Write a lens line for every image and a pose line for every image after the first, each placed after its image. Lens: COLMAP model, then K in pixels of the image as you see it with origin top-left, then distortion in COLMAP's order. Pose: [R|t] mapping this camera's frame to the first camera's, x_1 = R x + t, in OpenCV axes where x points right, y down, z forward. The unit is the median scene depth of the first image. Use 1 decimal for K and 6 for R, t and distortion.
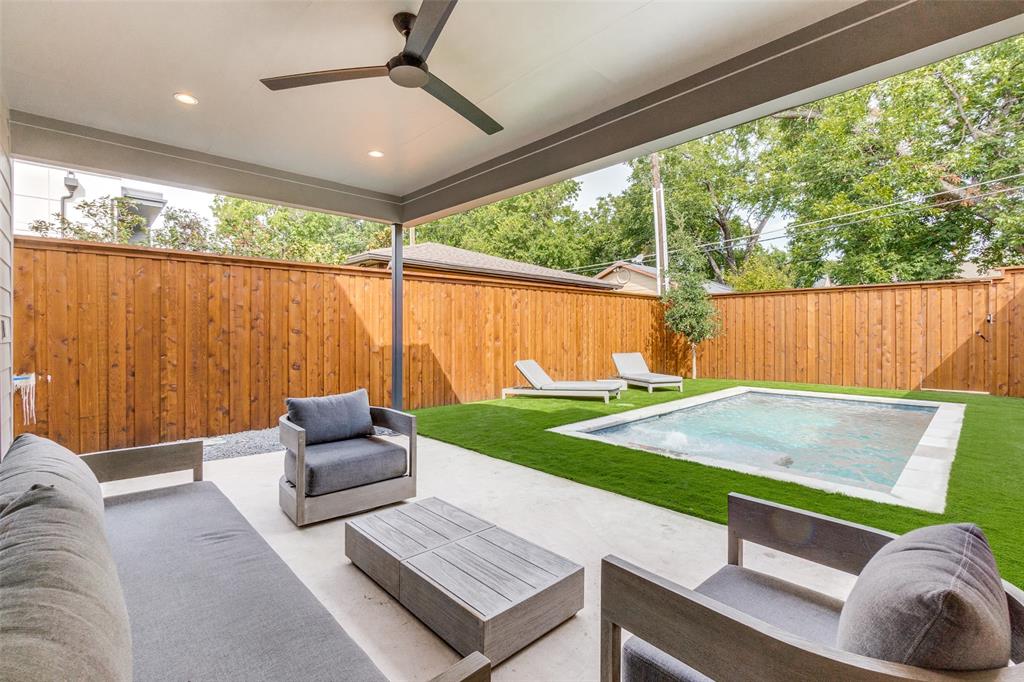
lens RADIAL K [[465.7, 0, 501.3], [0, 465.7, 332.8], [0, 0, 1]] dist [-0.003771, 0.000371]
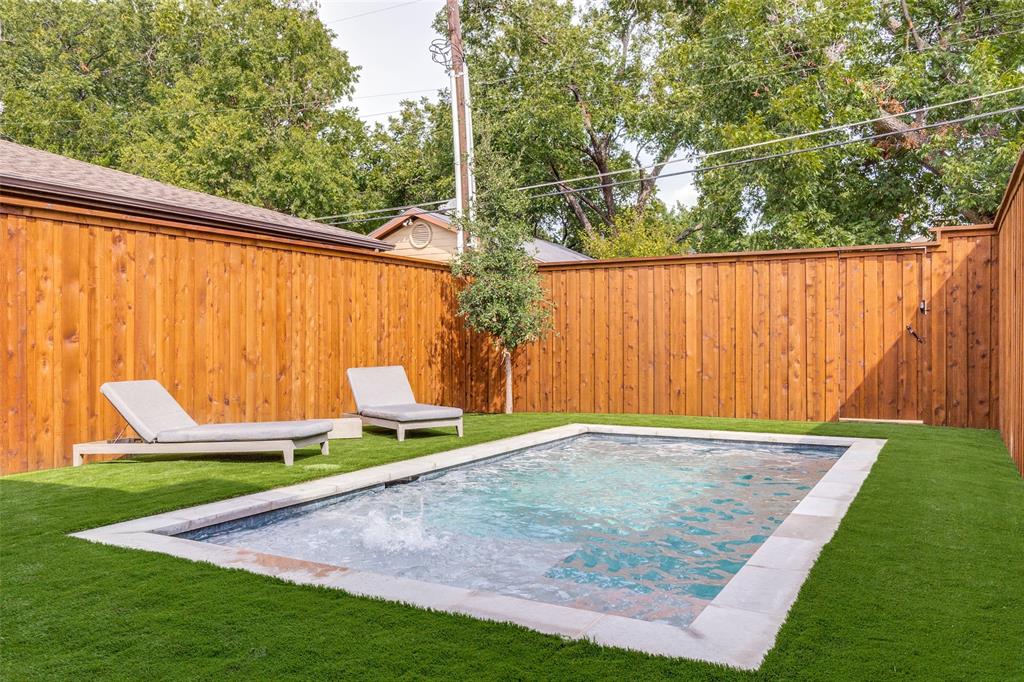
lens RADIAL K [[815.4, 0, 512.0], [0, 815.4, 341.0], [0, 0, 1]] dist [-0.003777, -0.009014]
pose [[0.950822, 0.000814, 0.309735, 0.127534], [0.000070, 0.999996, -0.002845, 0.016639], [-0.309737, 0.002727, 0.950819, 0.080811]]
